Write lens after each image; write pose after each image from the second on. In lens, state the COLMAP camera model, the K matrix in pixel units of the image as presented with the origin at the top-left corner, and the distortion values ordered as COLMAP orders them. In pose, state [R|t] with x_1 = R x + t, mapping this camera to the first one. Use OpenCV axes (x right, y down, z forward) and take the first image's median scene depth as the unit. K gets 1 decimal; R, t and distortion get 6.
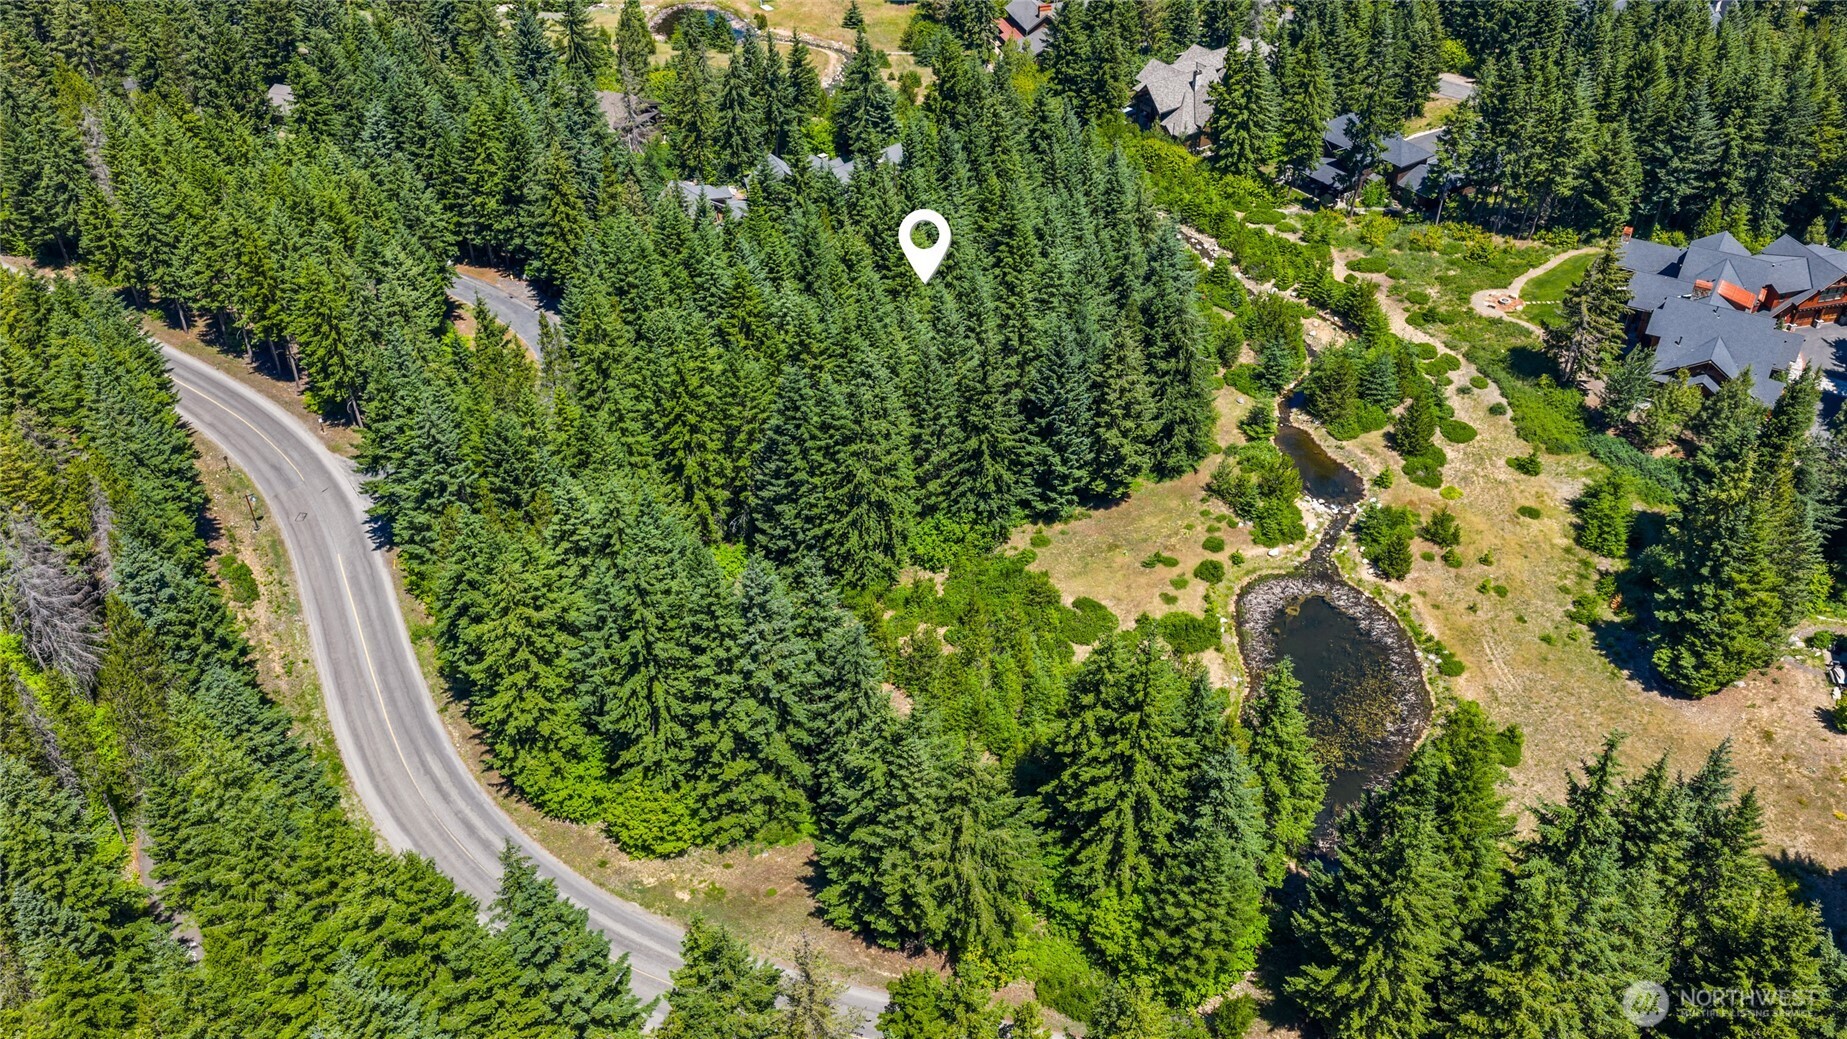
lens RADIAL K [[1537.0, 0, 941.0], [0, 1537.0, 510.4], [0, 0, 1]] dist [0.072965, -0.141359]
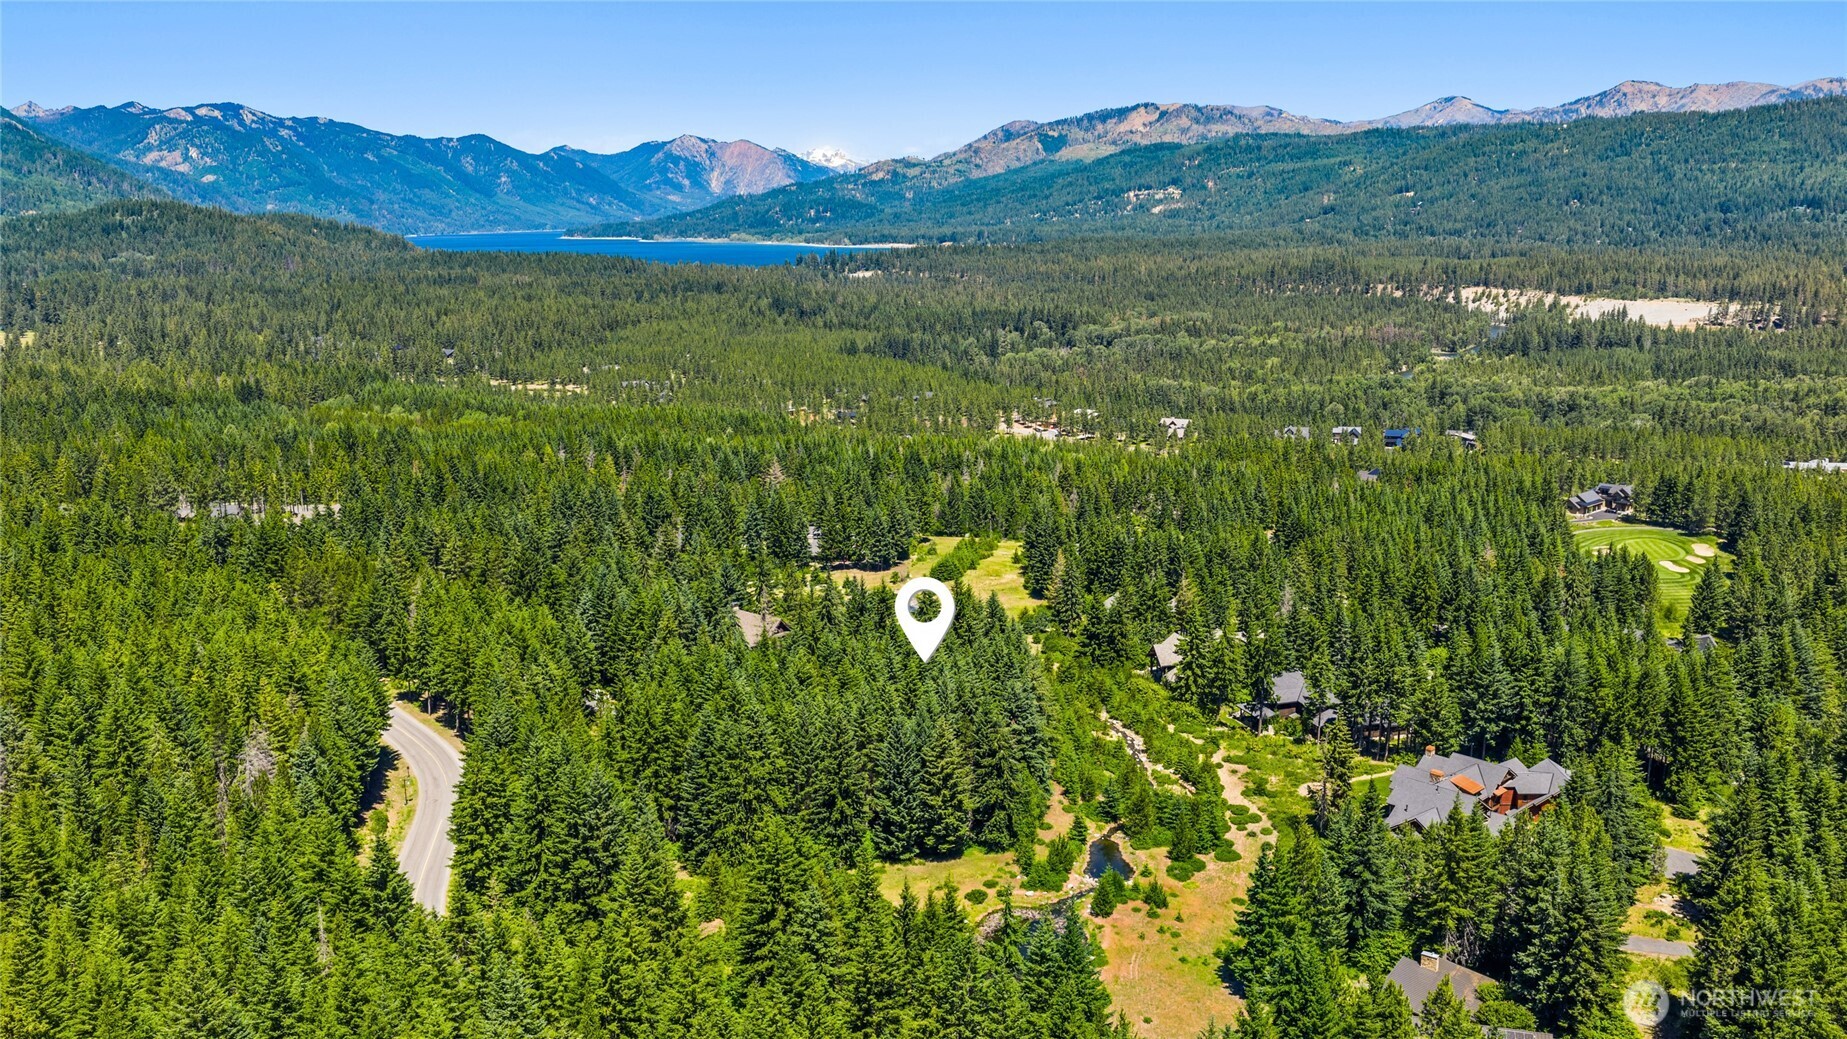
lens RADIAL K [[1537.0, 0, 941.0], [0, 1537.0, 510.4], [0, 0, 1]] dist [0.072965, -0.141359]
pose [[0.960753, 0.053835, -0.272131, 0.415152], [-0.164137, 0.901160, -0.401210, 0.239638], [0.223635, 0.430131, 0.874629, -0.324492]]
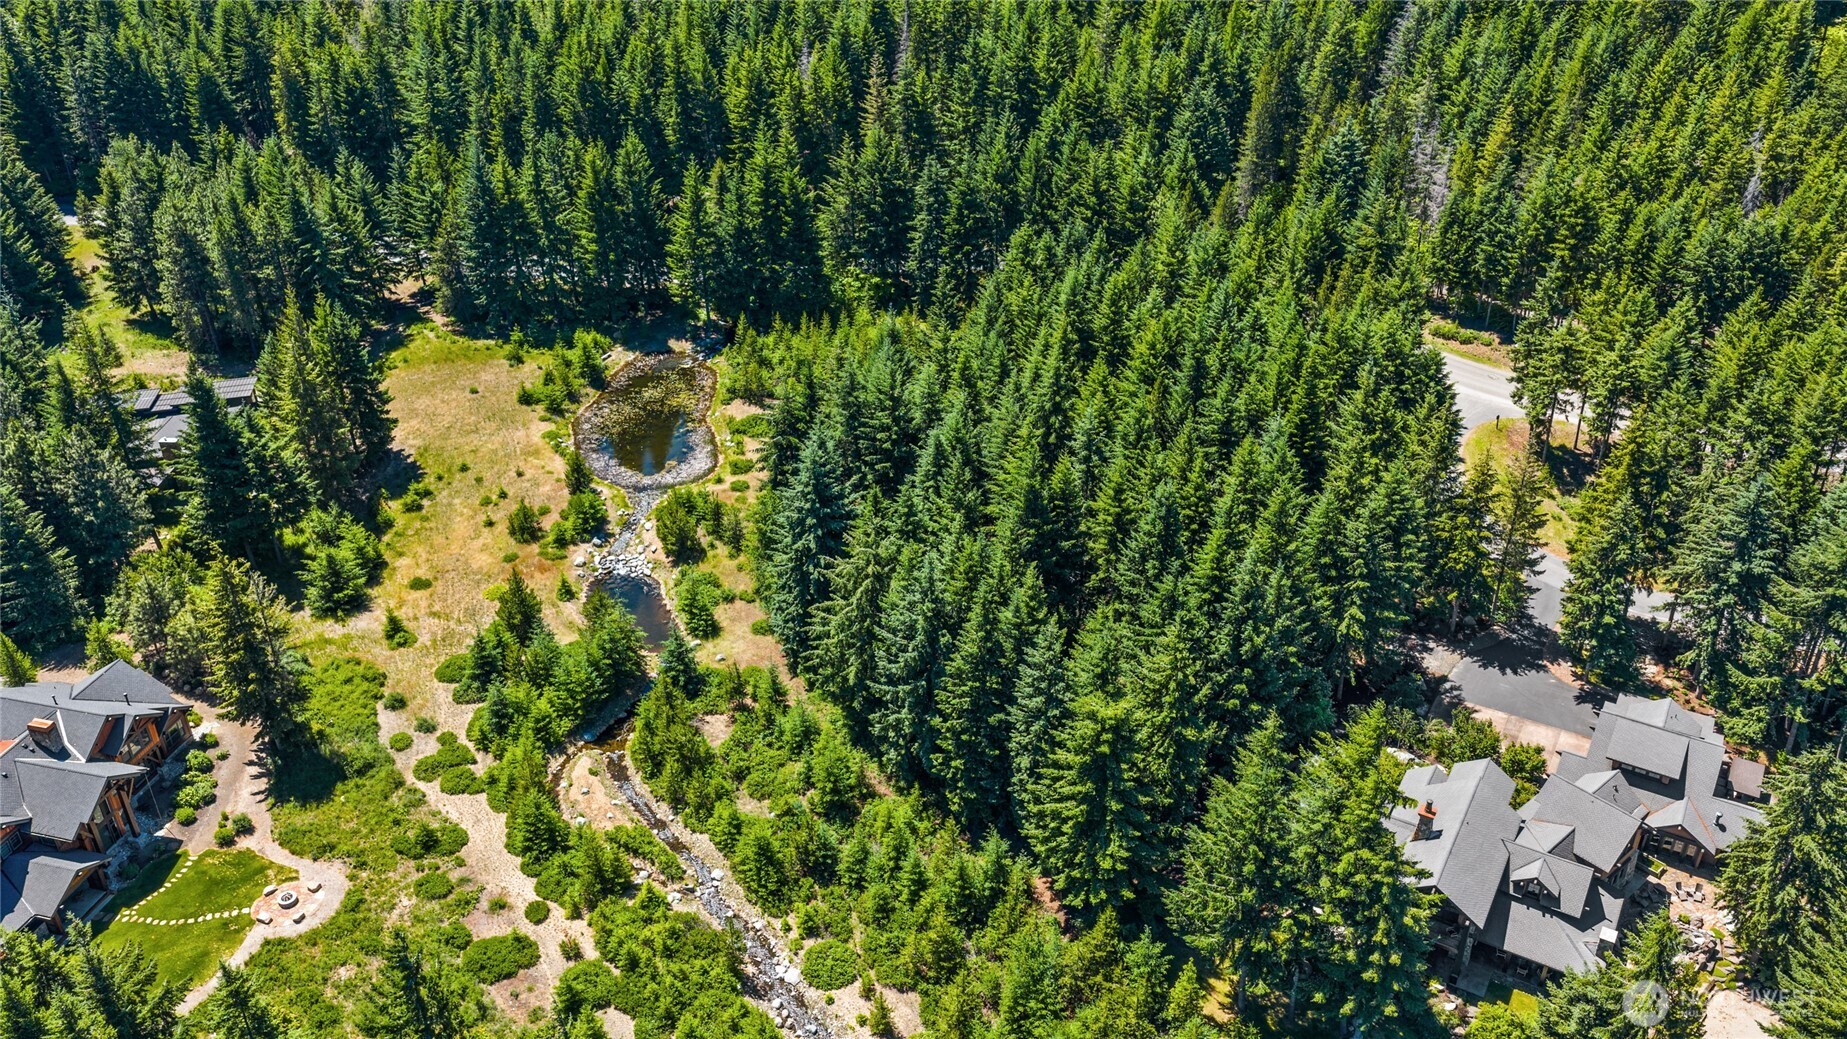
lens RADIAL K [[1537.0, 0, 941.0], [0, 1537.0, 510.4], [0, 0, 1]] dist [0.072965, -0.141359]
pose [[-0.957743, 0.122424, -0.260271, 0.272387], [-0.195561, 0.386384, 0.901368, -0.832519], [0.210914, 0.914177, -0.346115, 1.184678]]
